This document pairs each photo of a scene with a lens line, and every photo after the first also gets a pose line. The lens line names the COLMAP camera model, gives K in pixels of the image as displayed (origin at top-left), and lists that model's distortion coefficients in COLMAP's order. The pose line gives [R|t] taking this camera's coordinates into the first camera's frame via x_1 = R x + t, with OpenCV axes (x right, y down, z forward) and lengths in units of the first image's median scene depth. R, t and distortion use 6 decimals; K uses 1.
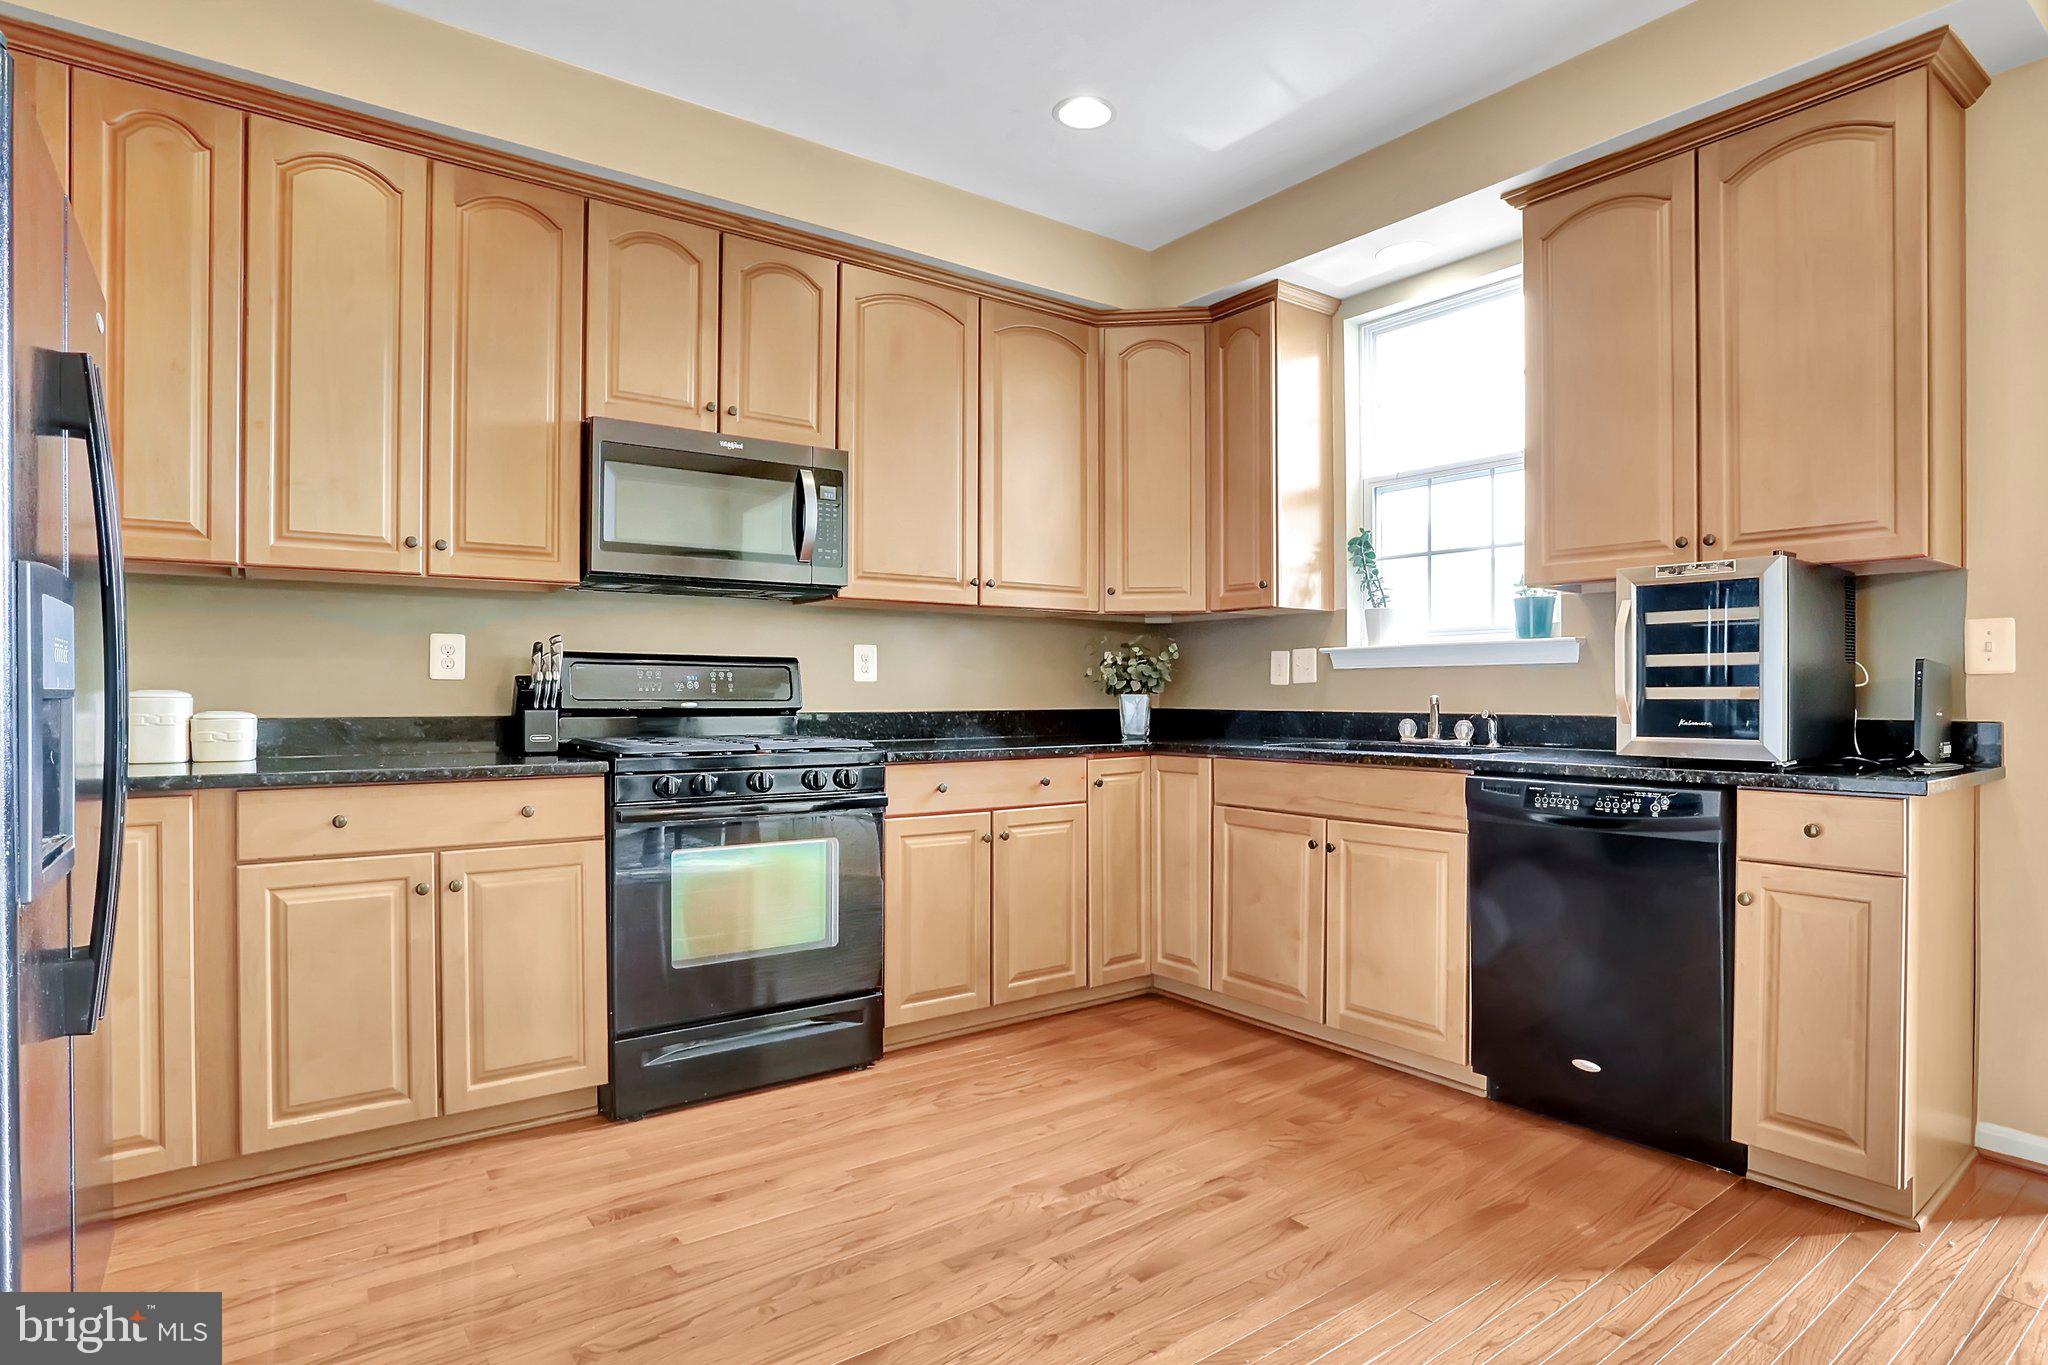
lens RADIAL K [[1132.5, 0, 1024.2], [0, 1132.5, 692.0], [0, 0, 1]] dist [0.001084, 0.000697]
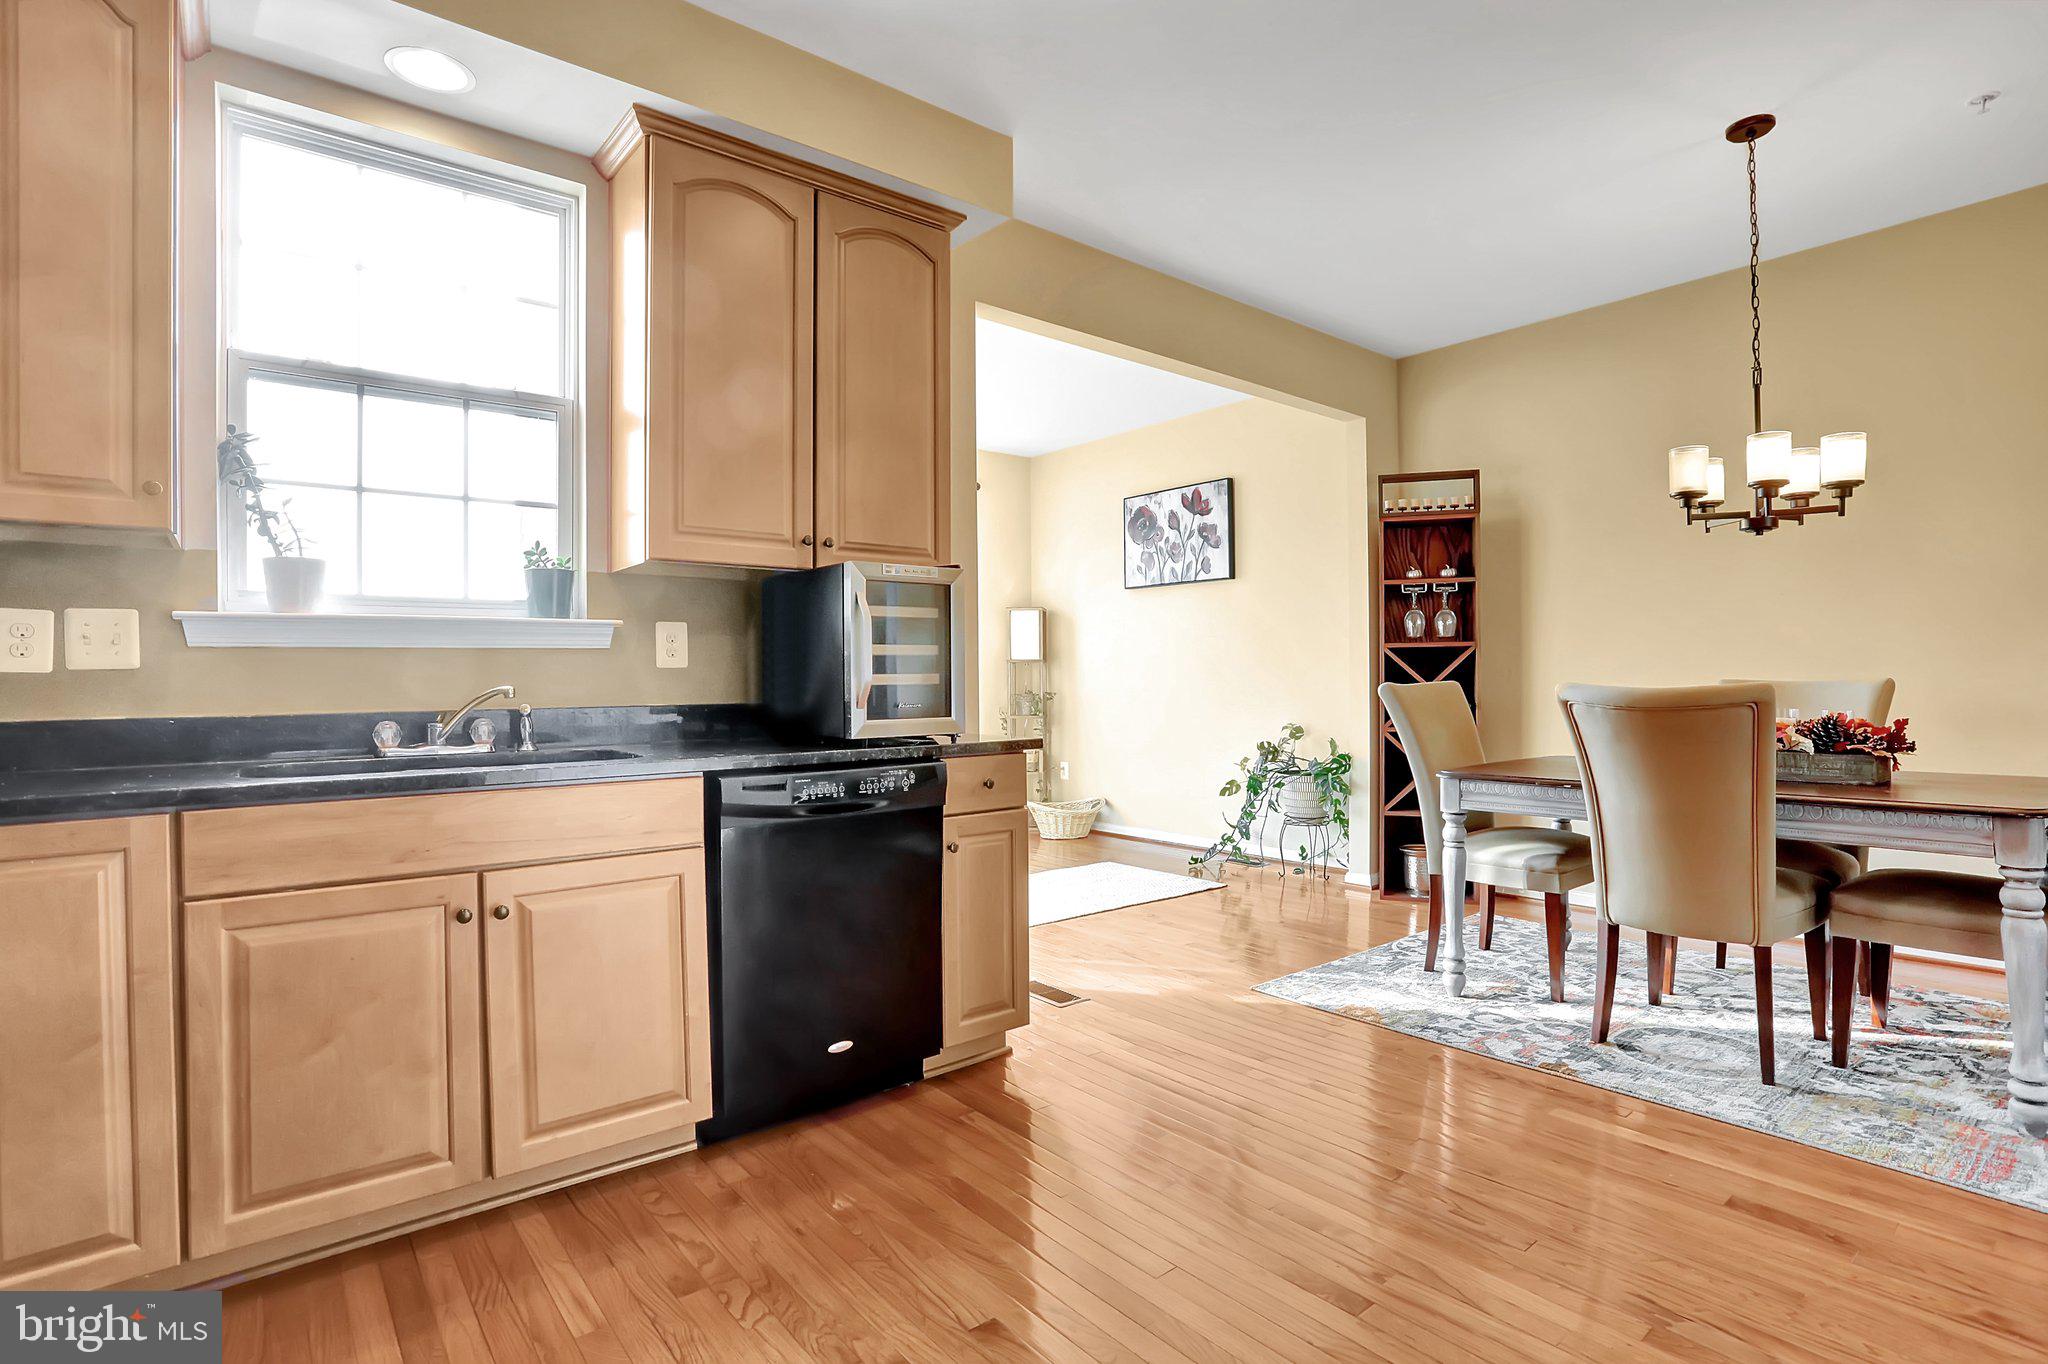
lens RADIAL K [[1025.5, 0, 1046.6], [0, 1025.5, 679.8], [0, 0, 1]] dist [-0.036190, 0.000854]
pose [[-0.064664, -0.003166, 0.997902, -0.361687], [0.009598, 0.999947, 0.003794, -0.000979], [-0.997861, 0.009824, -0.064631, 0.736021]]
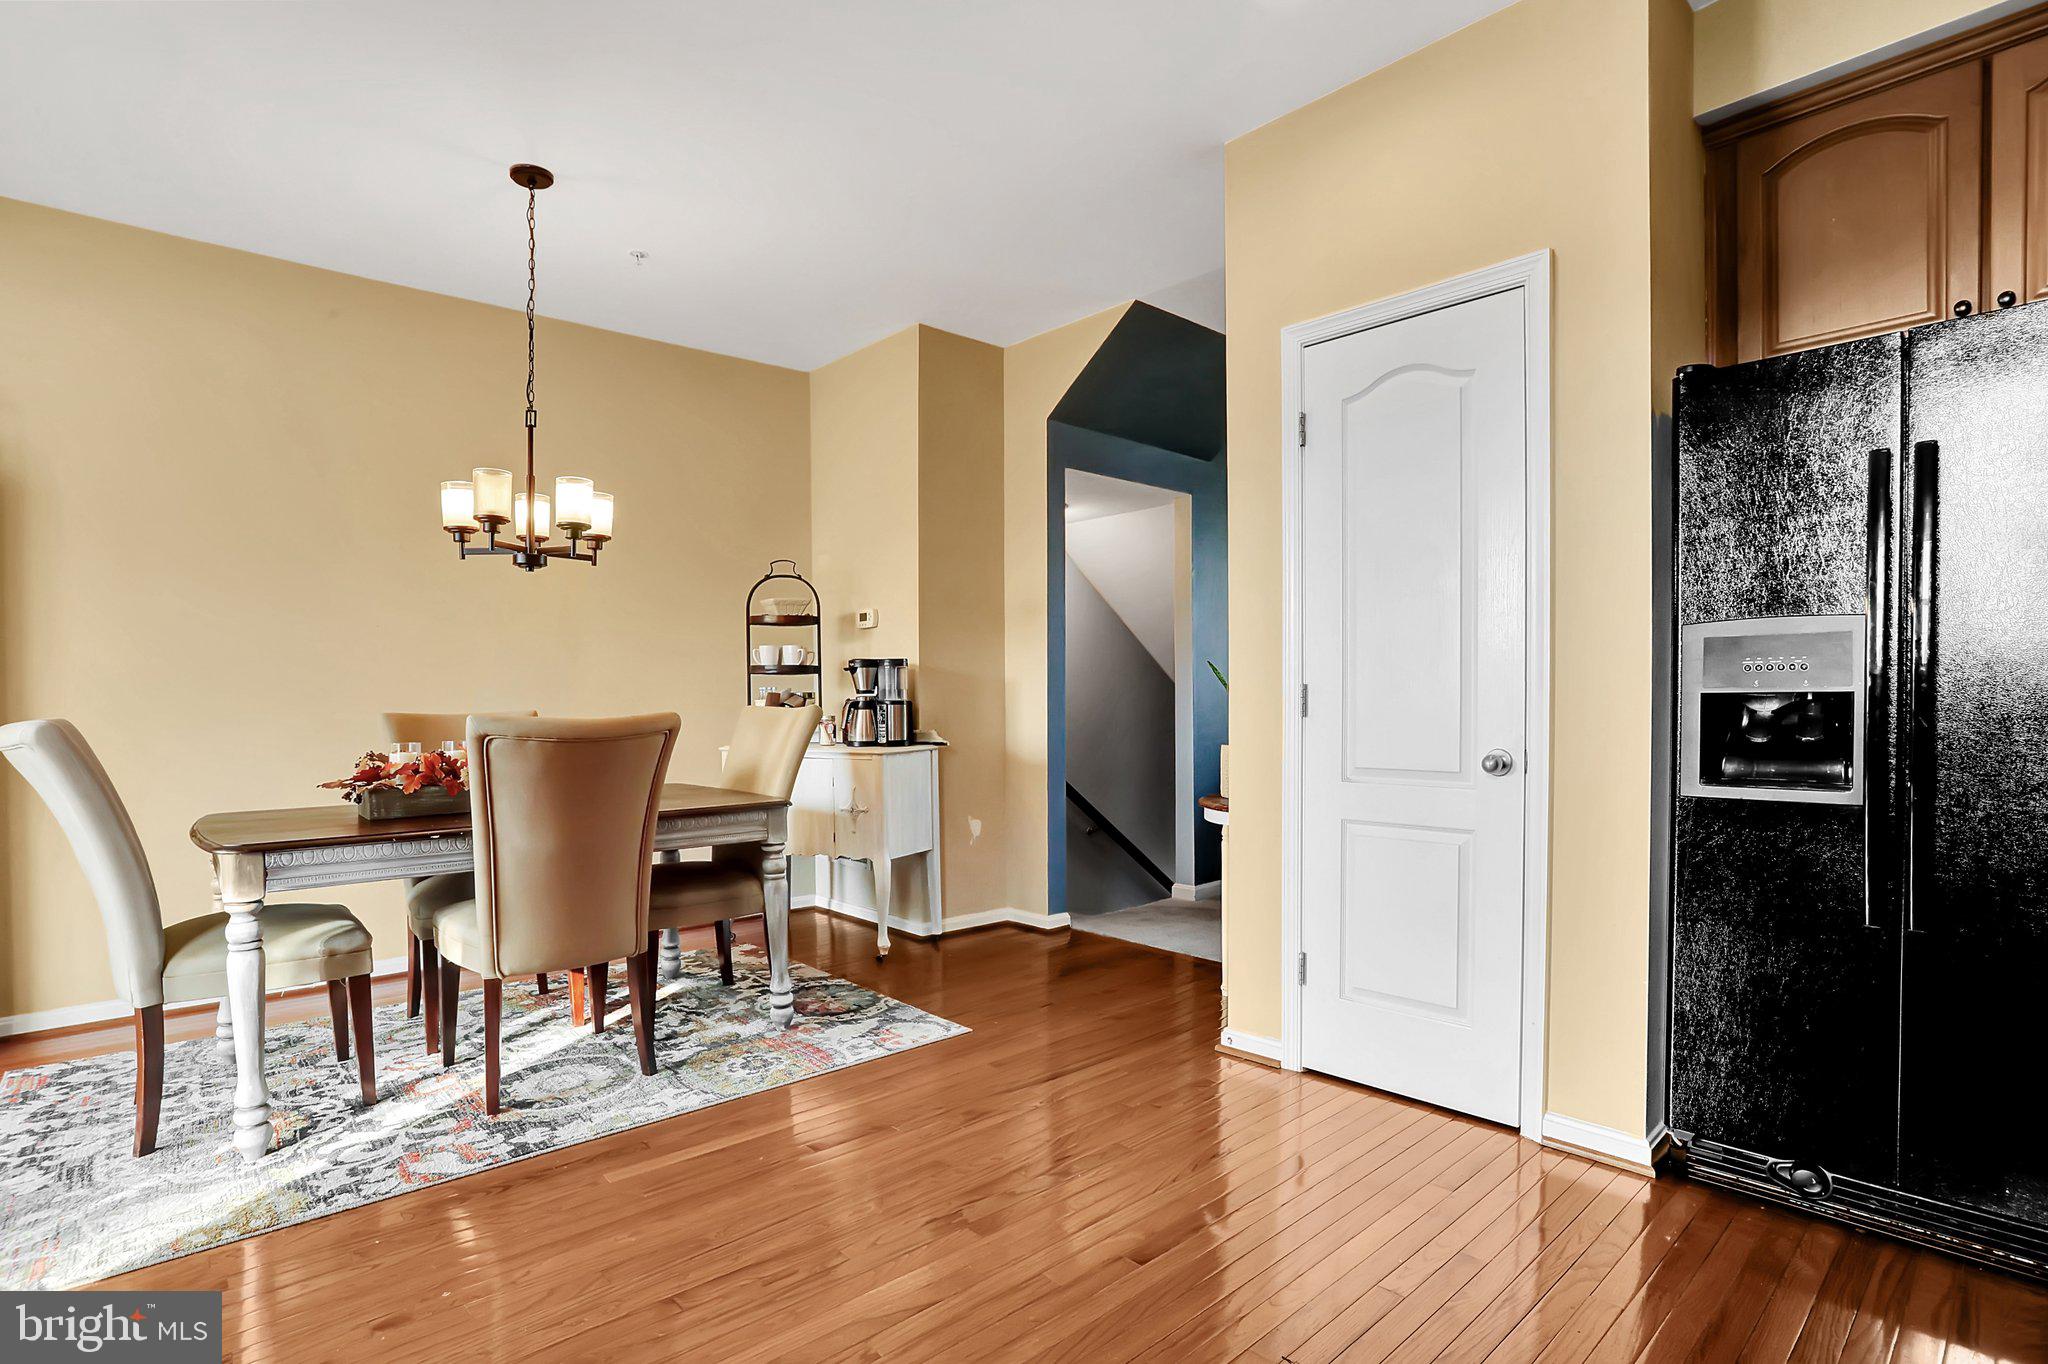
lens RADIAL K [[1014.5, 0, 1022.5], [0, 1014.5, 721.2], [0, 0, 1]] dist [-0.032083, 0.001630]
pose [[-0.994335, 0.013055, -0.105488, 0.180660], [0.010628, 0.999666, 0.023541, 0.000832], [0.105760, 0.022286, -0.994142, 1.036744]]
